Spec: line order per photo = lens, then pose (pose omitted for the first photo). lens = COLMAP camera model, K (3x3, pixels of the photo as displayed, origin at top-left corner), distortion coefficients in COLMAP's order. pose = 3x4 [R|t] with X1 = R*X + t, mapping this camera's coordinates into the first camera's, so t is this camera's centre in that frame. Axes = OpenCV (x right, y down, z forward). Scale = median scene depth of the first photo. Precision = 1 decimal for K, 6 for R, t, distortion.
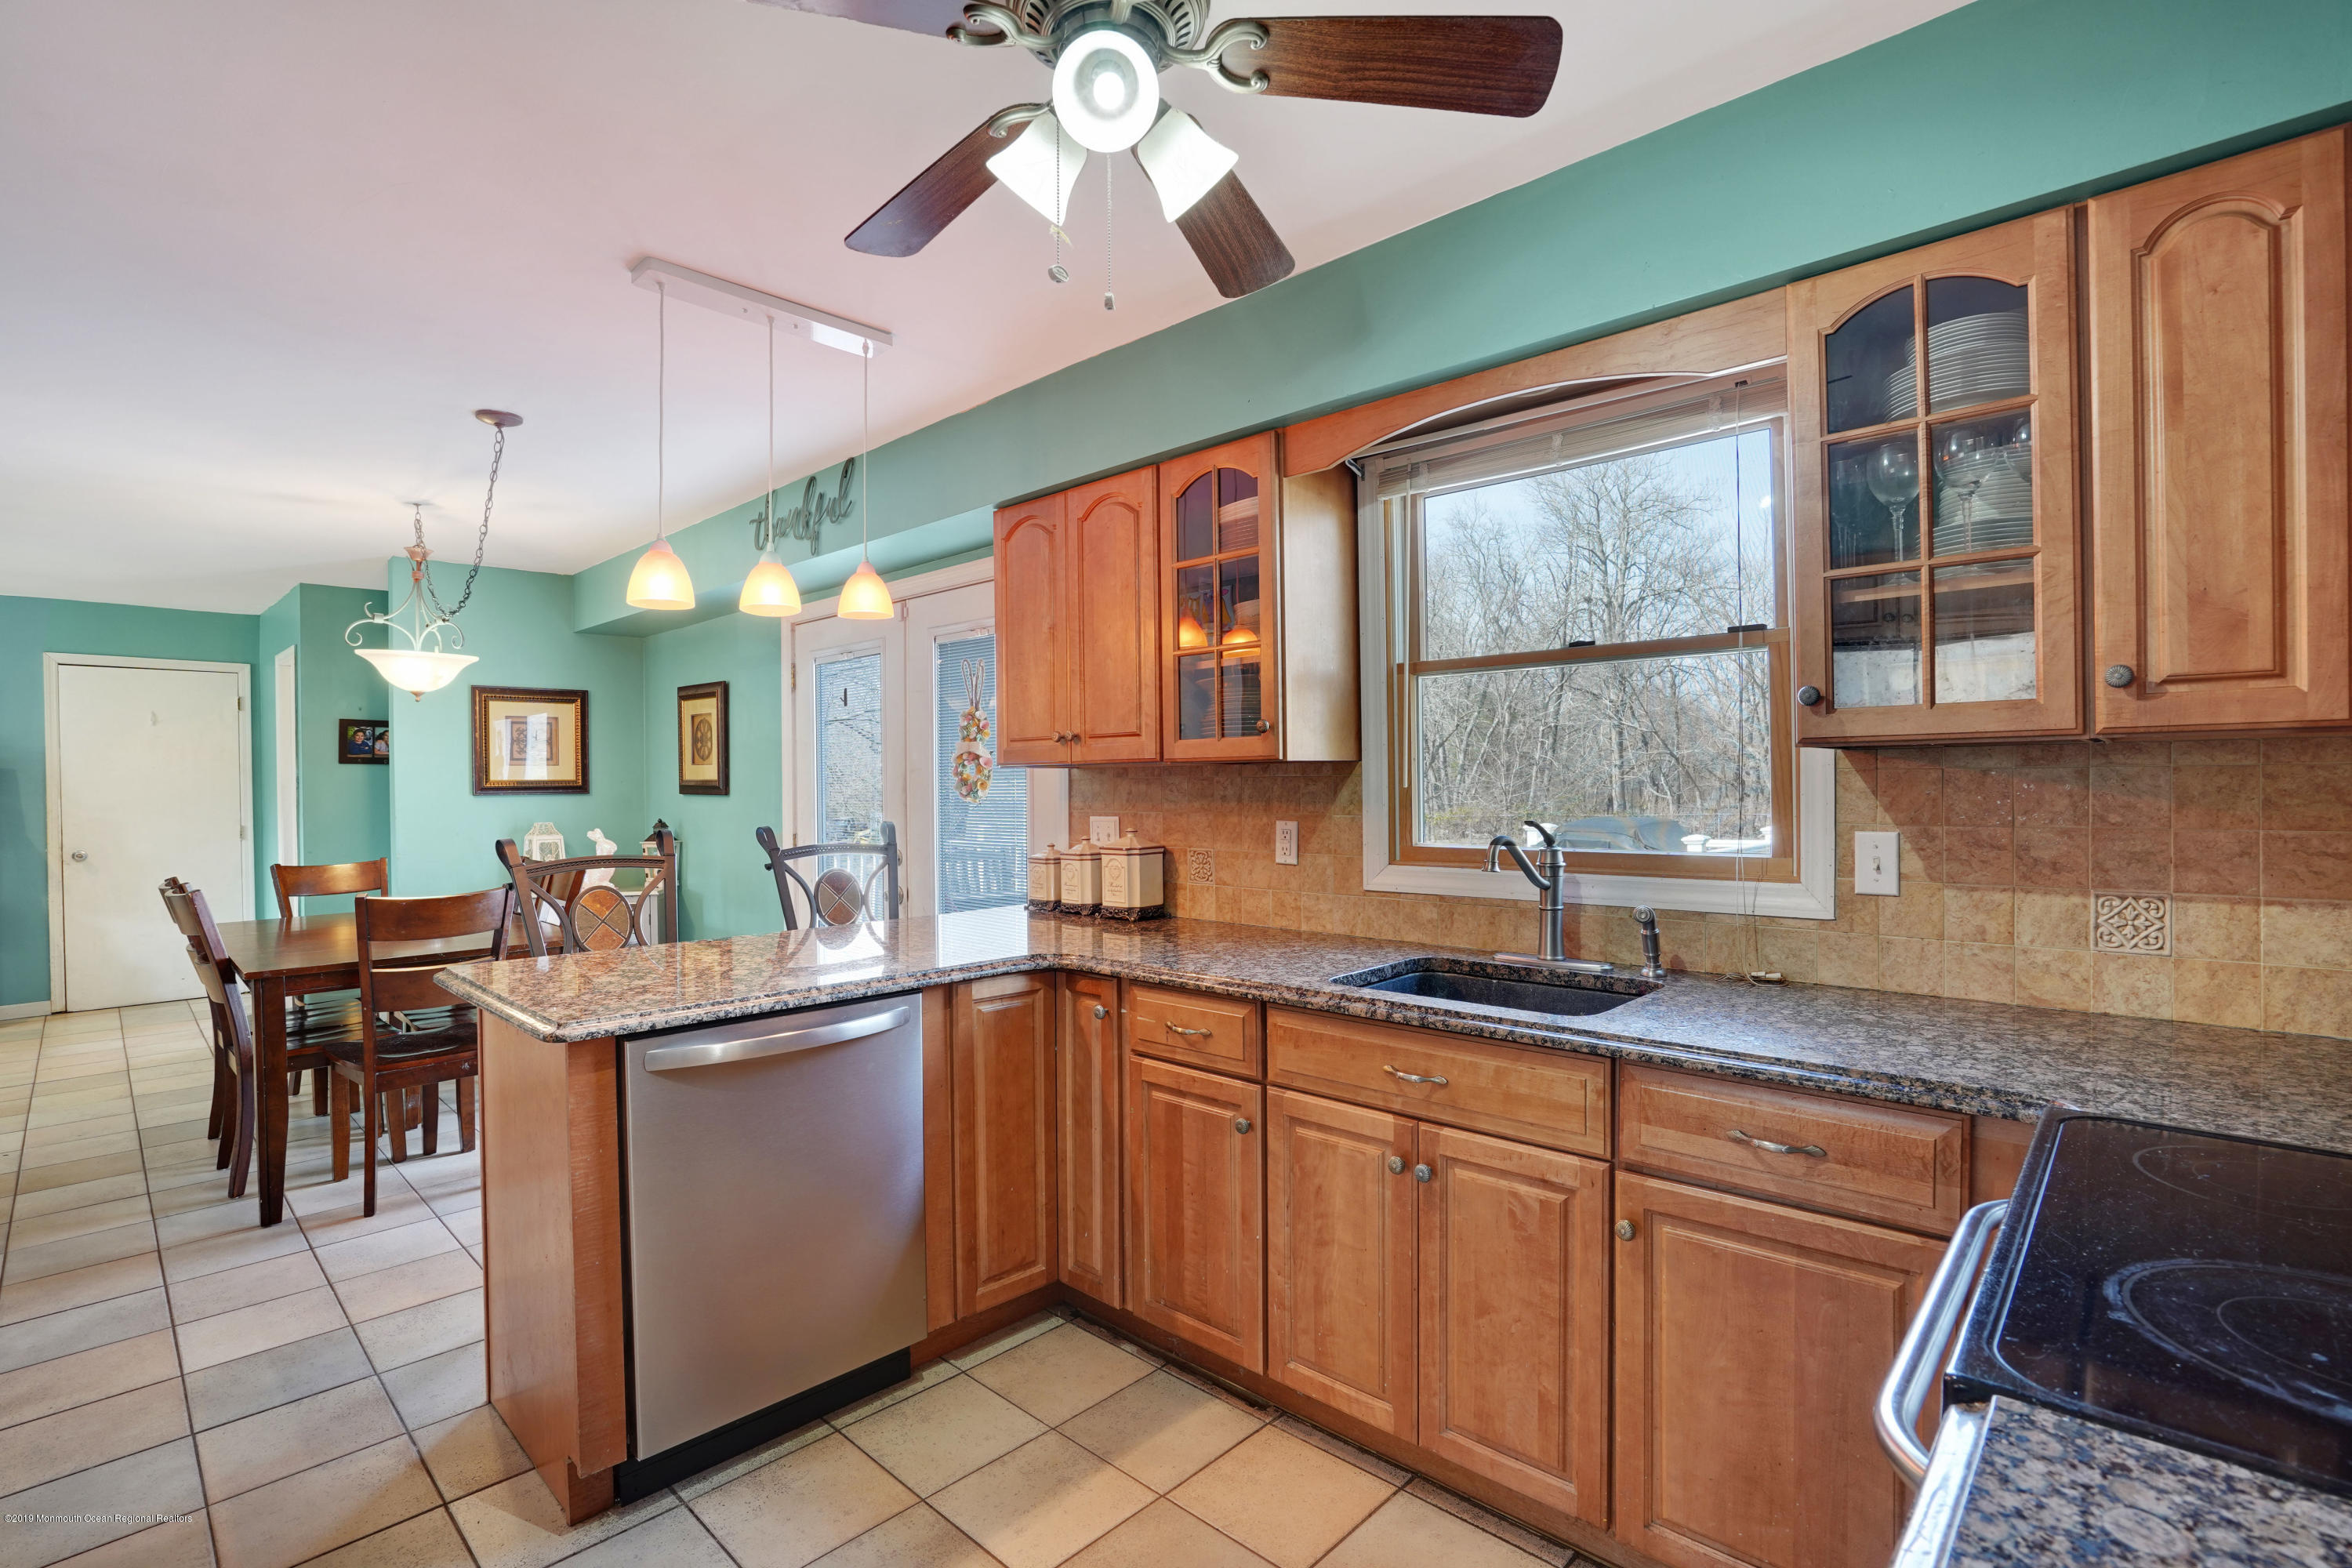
lens RADIAL K [[1085.3, 0, 1180.8], [0, 1085.3, 788.7], [0, 0, 1]] dist [-0.050619, 0.010967]
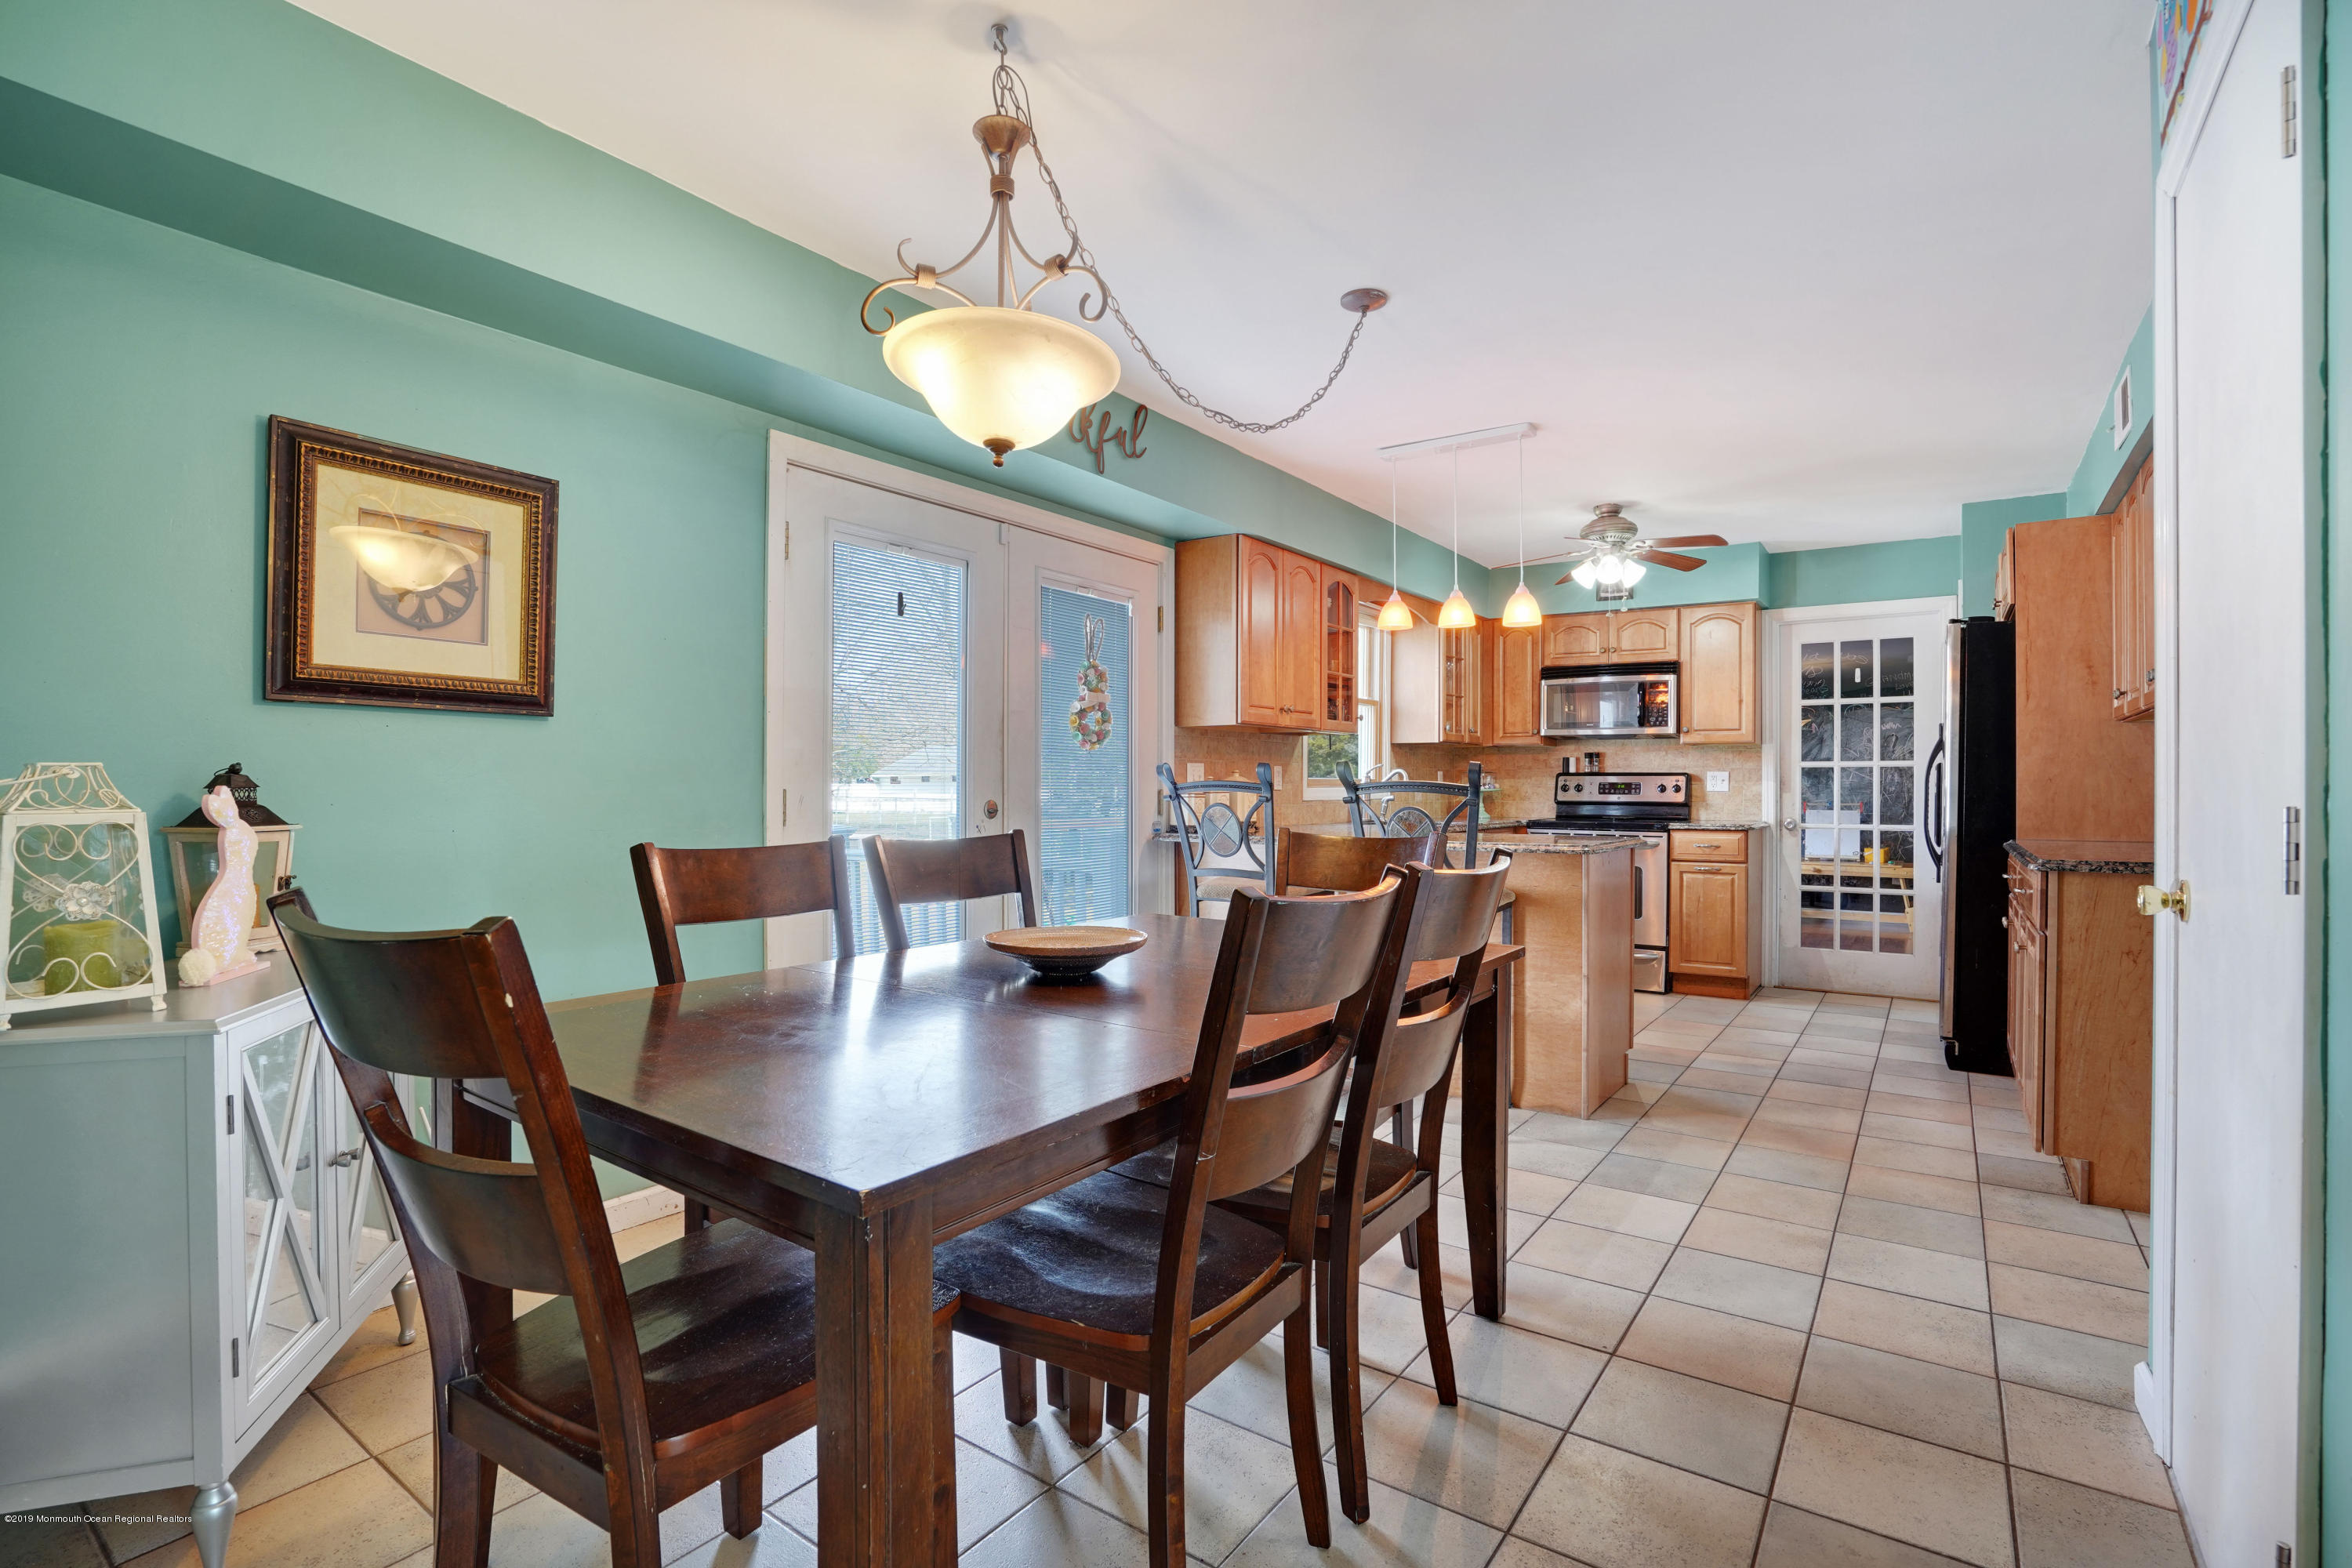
lens RADIAL K [[1085.3, 0, 1181.3], [0, 1085.3, 782.4], [0, 0, 1]] dist [-0.050619, 0.010967]
pose [[-0.139455, 0.010647, 0.990171, -1.796799], [0.003318, 0.999942, -0.010285, 0.080699], [-0.990223, 0.001851, -0.139482, 1.510995]]
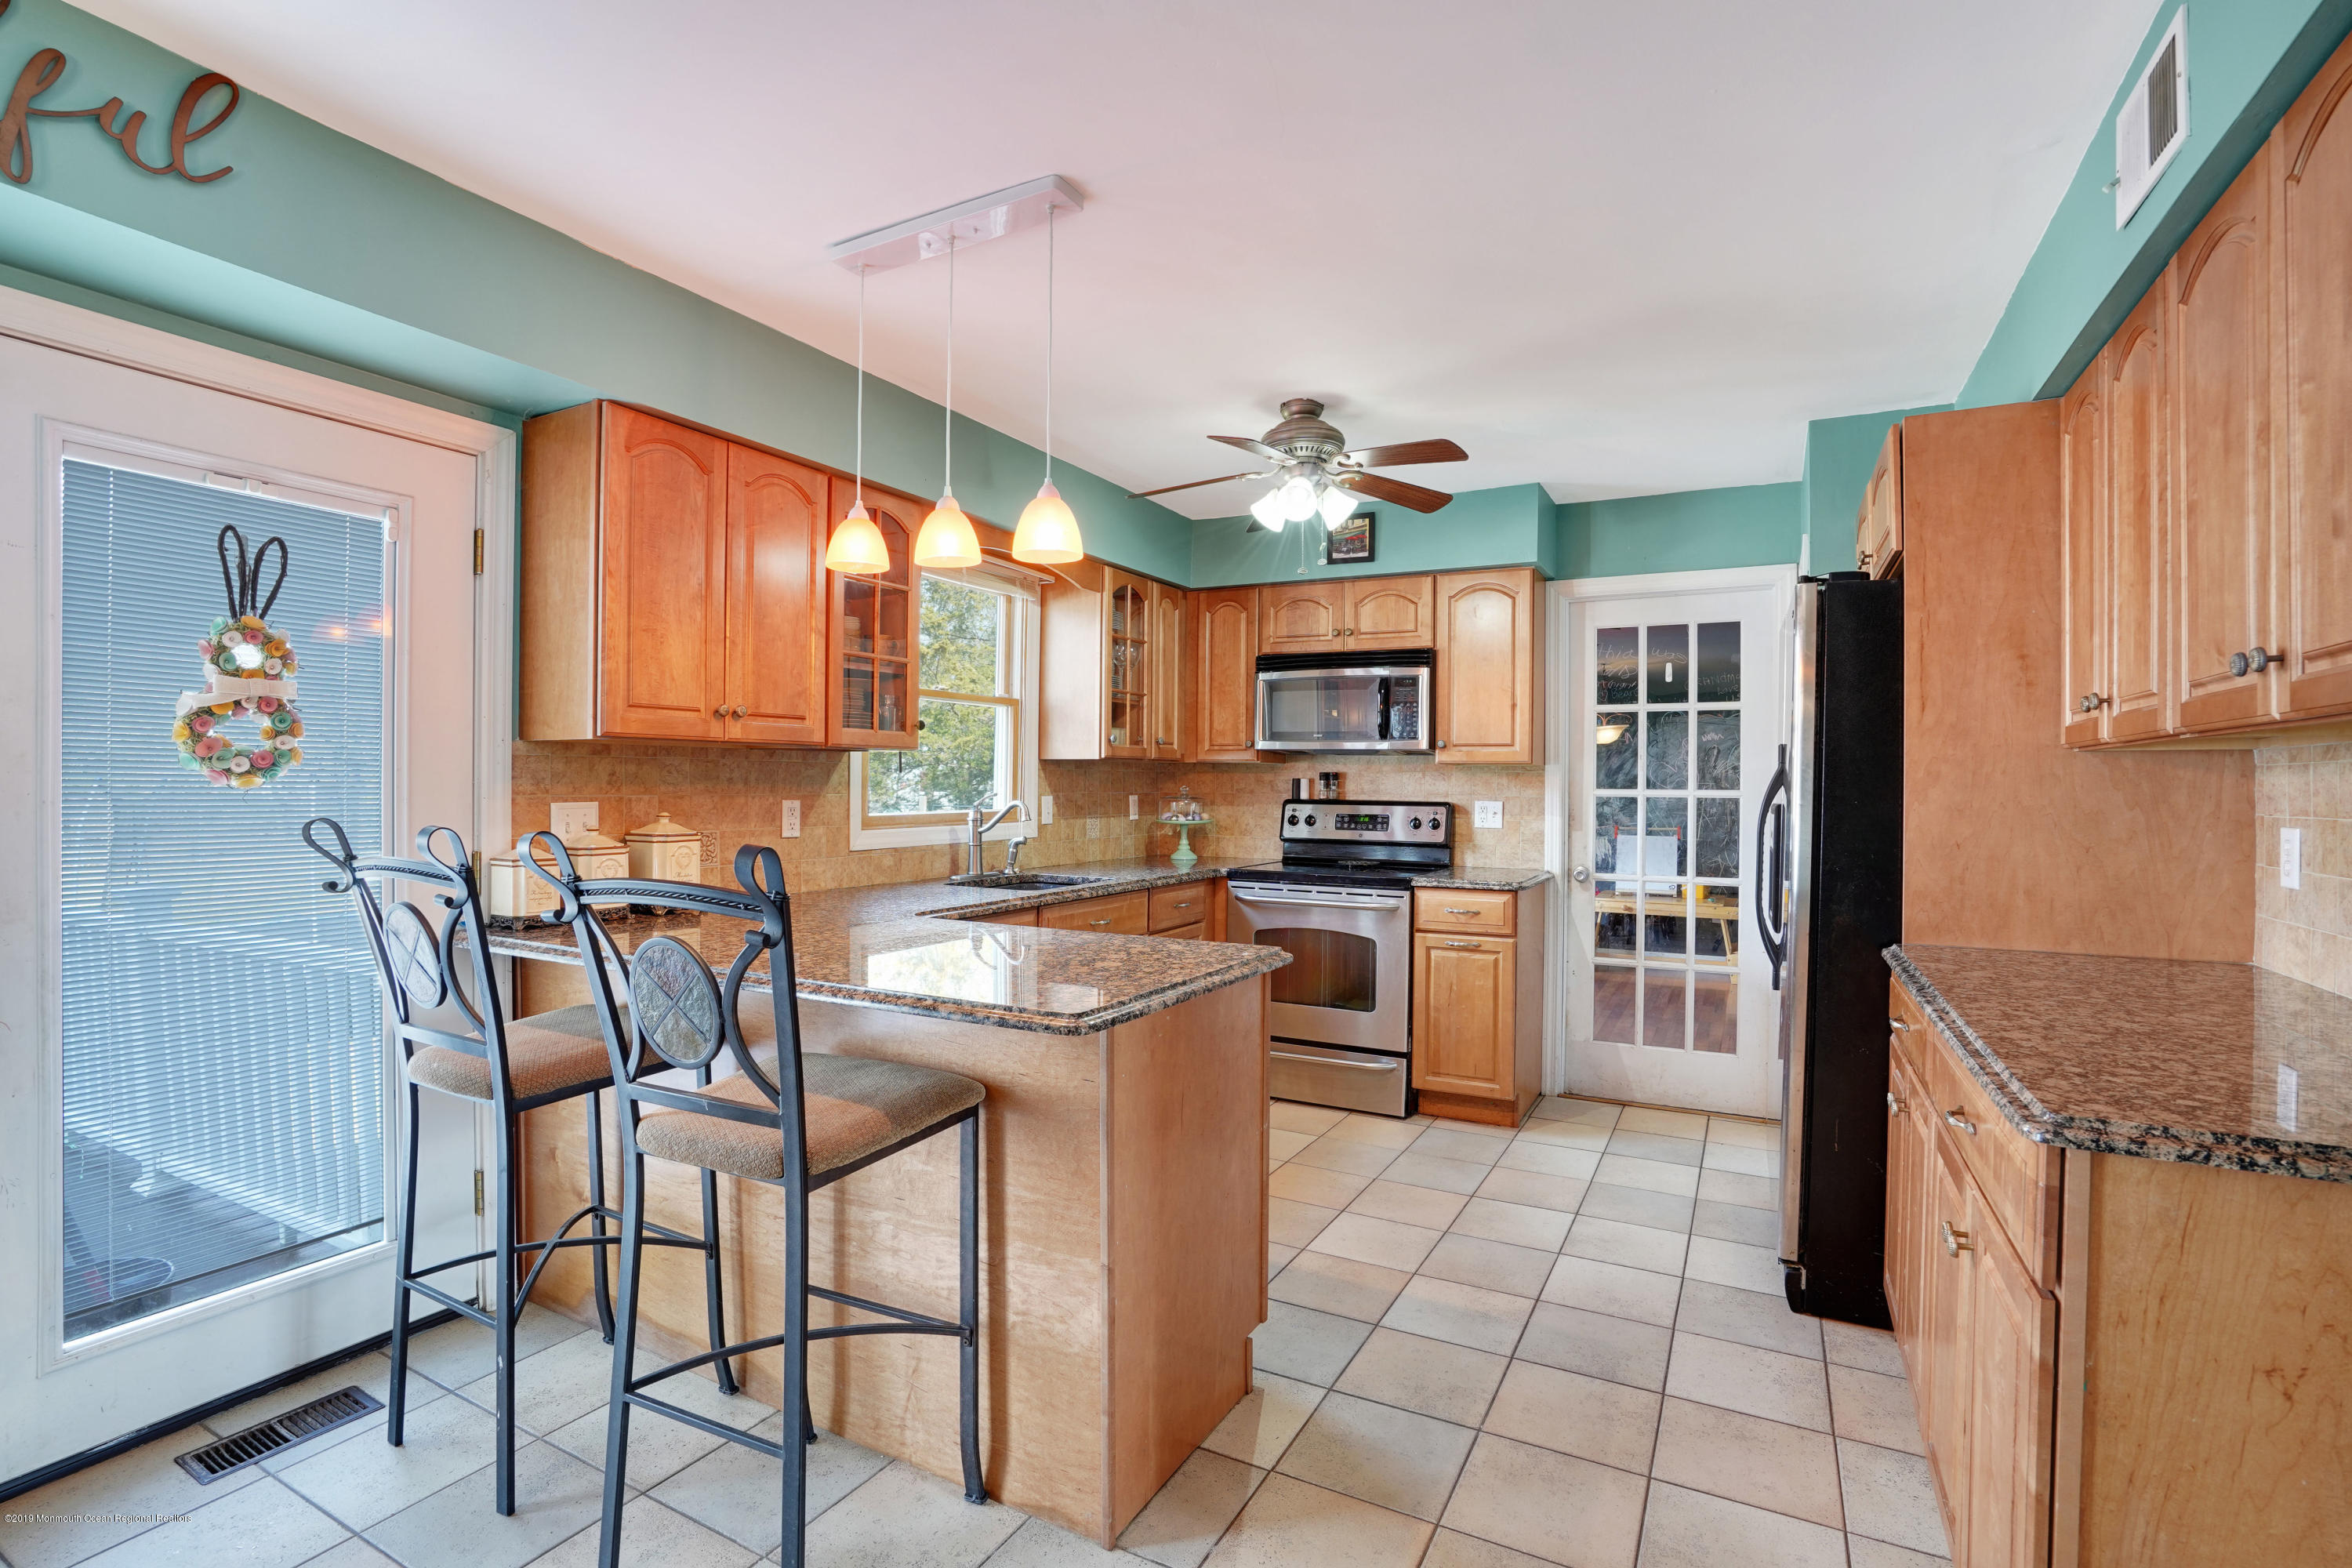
lens RADIAL K [[1085.3, 0, 1180.3], [0, 1085.3, 783.8], [0, 0, 1]] dist [-0.050619, 0.010967]
pose [[-0.263335, 0.006502, 0.964683, -1.193720], [0.000055, 0.999977, -0.006725, 0.021541], [-0.964705, -0.001718, -0.263329, 0.965641]]
